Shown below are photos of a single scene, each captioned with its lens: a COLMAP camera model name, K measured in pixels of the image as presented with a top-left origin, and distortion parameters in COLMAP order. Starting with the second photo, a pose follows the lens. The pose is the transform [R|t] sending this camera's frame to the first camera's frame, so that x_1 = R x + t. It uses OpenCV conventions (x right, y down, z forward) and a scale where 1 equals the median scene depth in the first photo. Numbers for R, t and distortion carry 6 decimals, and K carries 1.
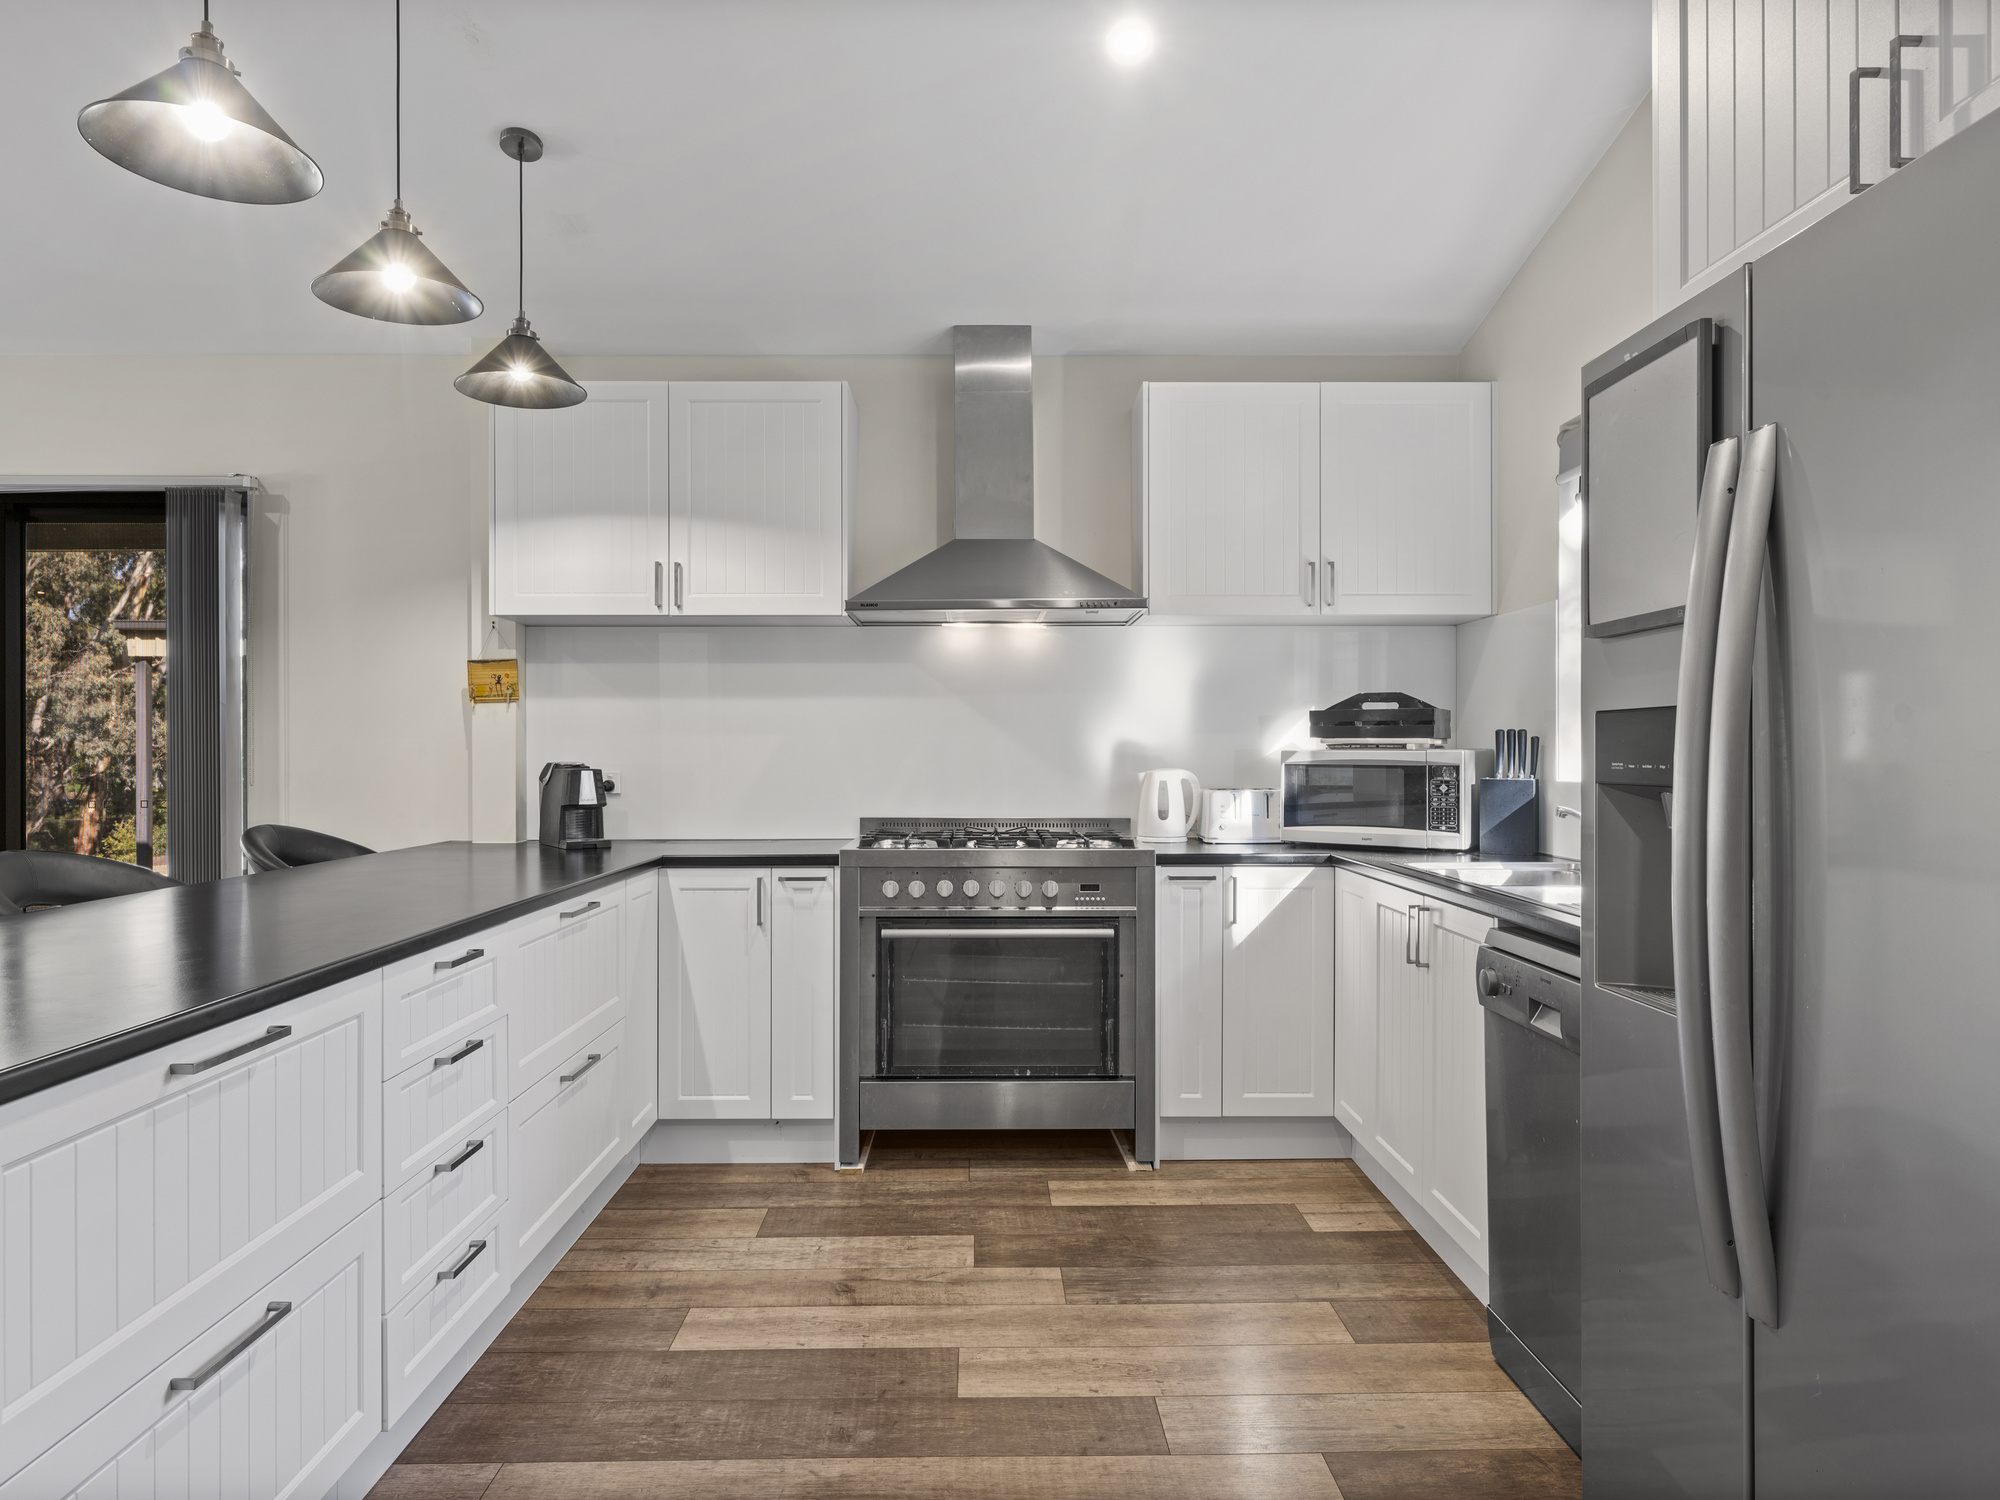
lens RADIAL K [[1111.8, 0, 1000.0], [0, 1111.8, 750.0], [0, 0, 1]] dist [-0.002168, -0.000256]
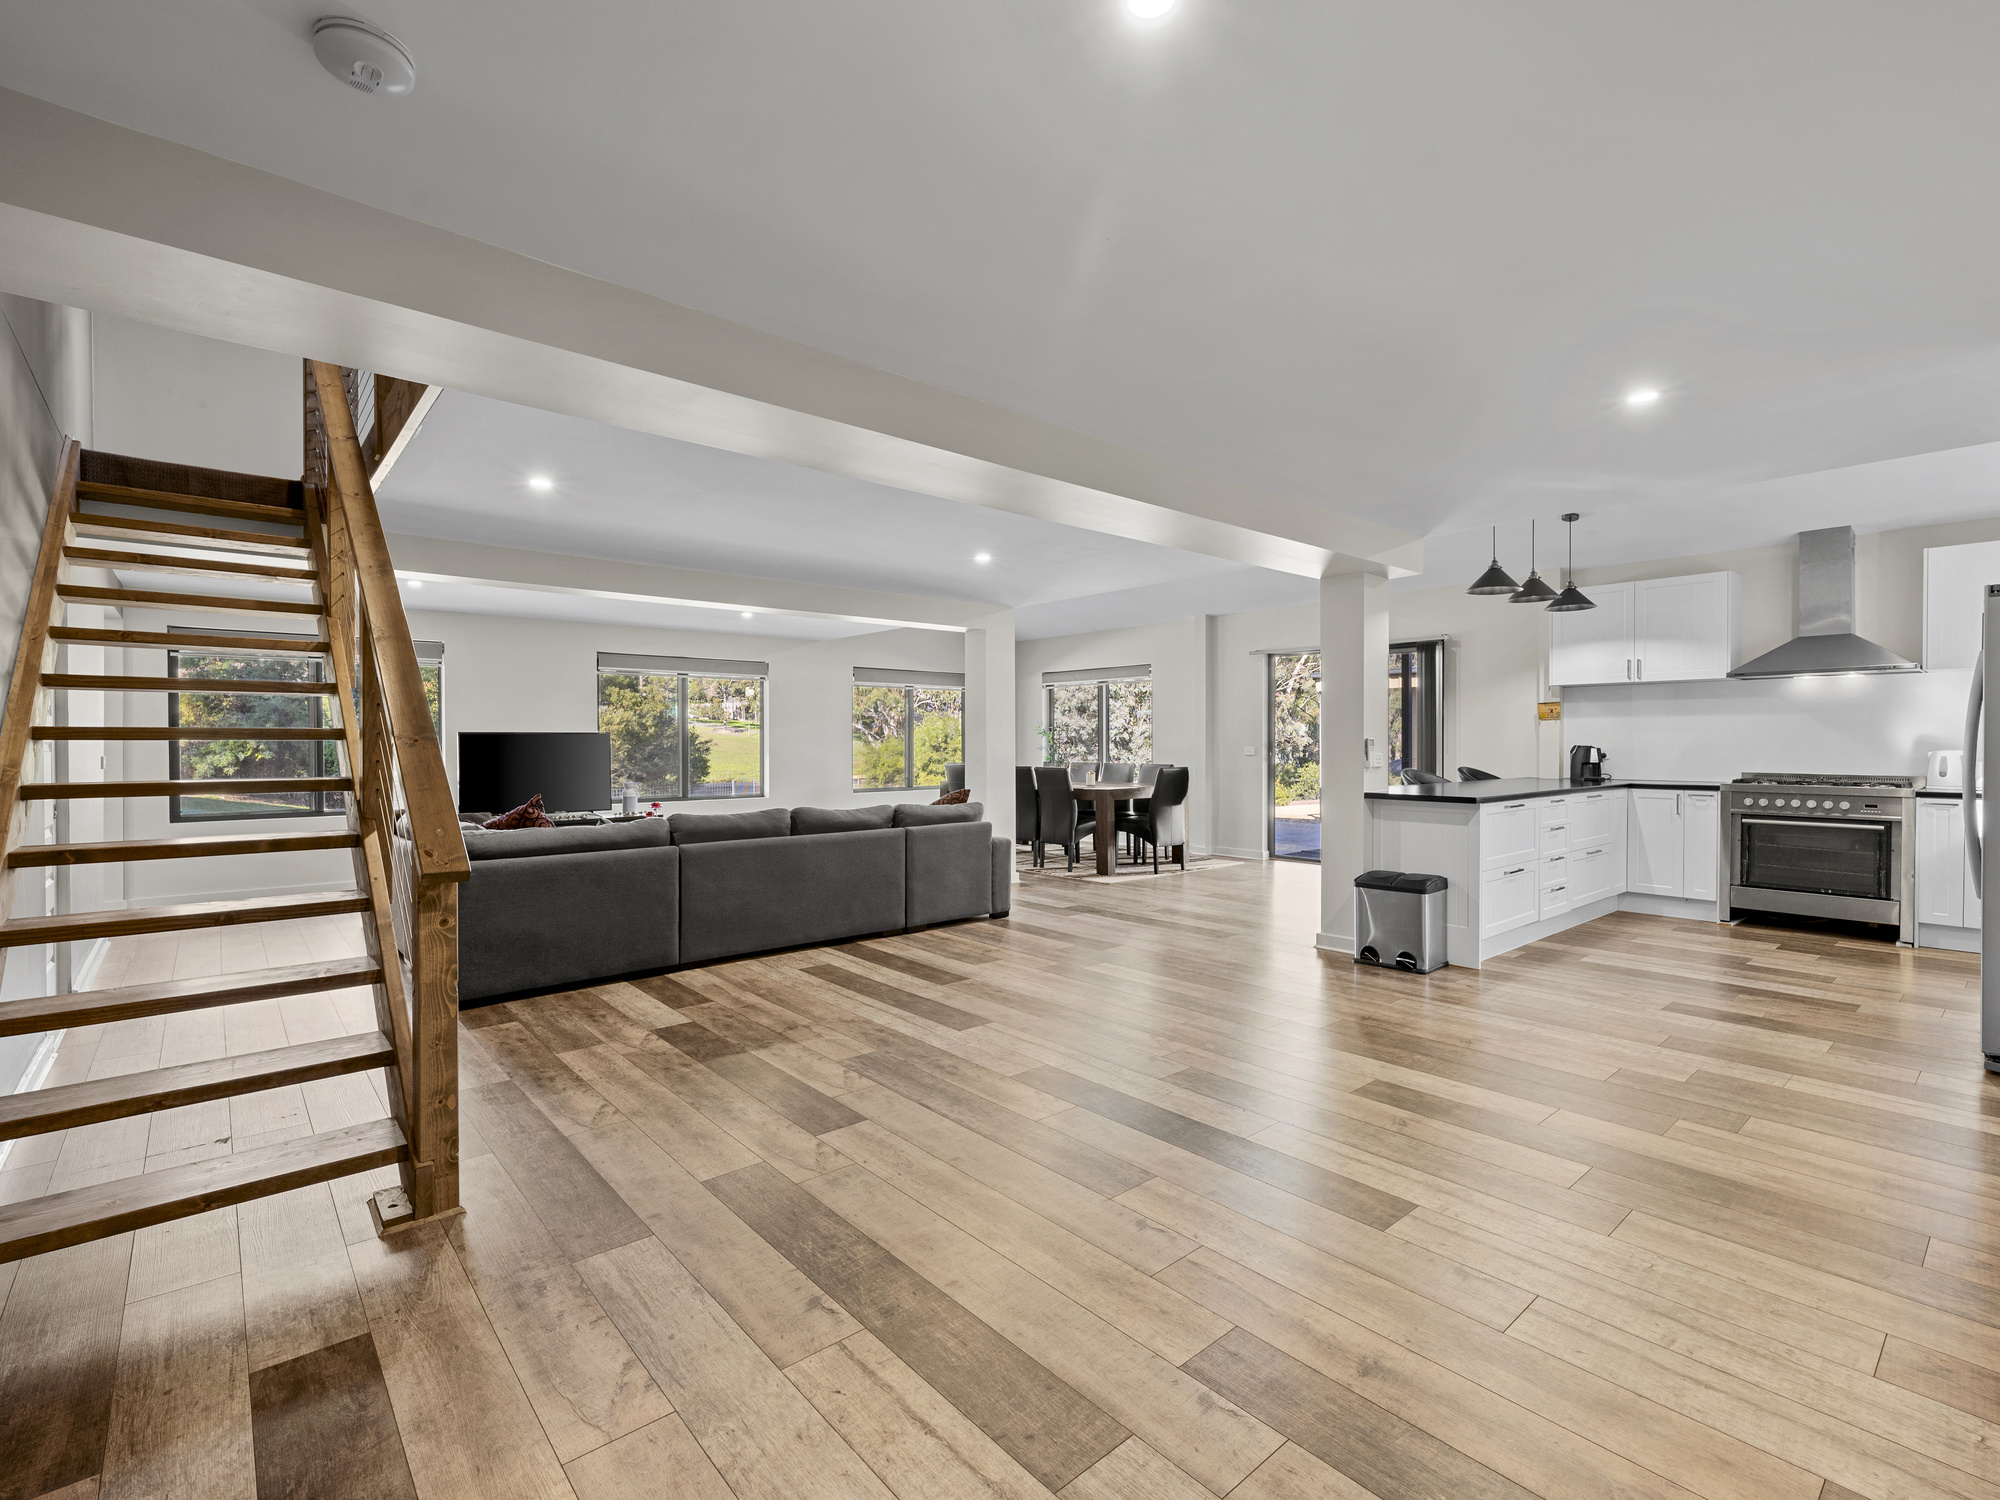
lens RADIAL K [[941.5, 0, 1000.0], [0, 941.5, 750.0], [0, 0, 1]] dist [0.024592, -0.000477]
pose [[0.630497, 0.008624, -0.776144, 0.420608], [-0.002323, 0.999955, 0.009224, 0.005921], [0.776189, -0.004012, 0.630488, -1.312218]]
